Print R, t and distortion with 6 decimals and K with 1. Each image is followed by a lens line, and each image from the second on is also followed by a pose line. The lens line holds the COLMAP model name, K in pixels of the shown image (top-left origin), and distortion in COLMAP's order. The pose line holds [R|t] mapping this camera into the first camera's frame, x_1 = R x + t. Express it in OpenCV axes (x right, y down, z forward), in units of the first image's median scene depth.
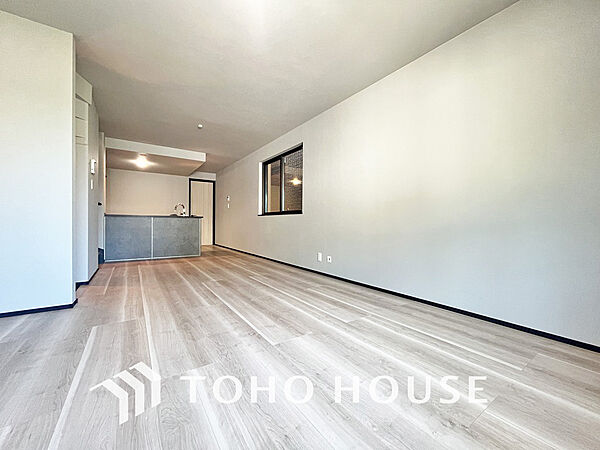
lens RADIAL K [[245.0, 0, 298.1], [0, 245.0, 222.4], [0, 0, 1]] dist [-0.000459, 0.000045]
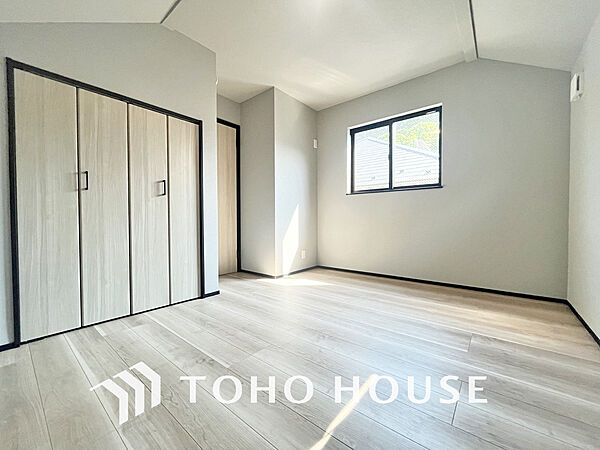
lens RADIAL K [[245.0, 0, 300.0], [0, 245.0, 223.1], [0, 0, 1]] dist [-0.000459, 0.000045]
pose [[0.959020, -0.009739, 0.283172, -0.120692], [0.006696, 0.999909, 0.011713, 0.006151], [-0.283261, -0.009337, 0.958997, 0.187534]]
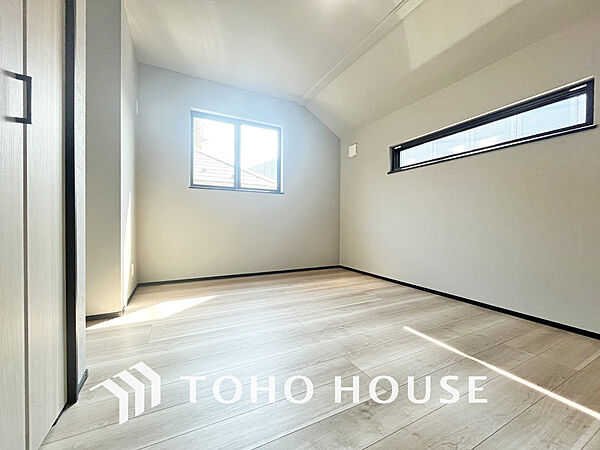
lens RADIAL K [[245.0, 0, 298.6], [0, 245.0, 225.7], [0, 0, 1]] dist [-0.000459, 0.000045]
pose [[0.130464, -0.015858, 0.991326, -0.759108], [-0.004933, 0.999849, 0.016643, 0.023687], [-0.991441, -0.007062, 0.130366, 1.098789]]
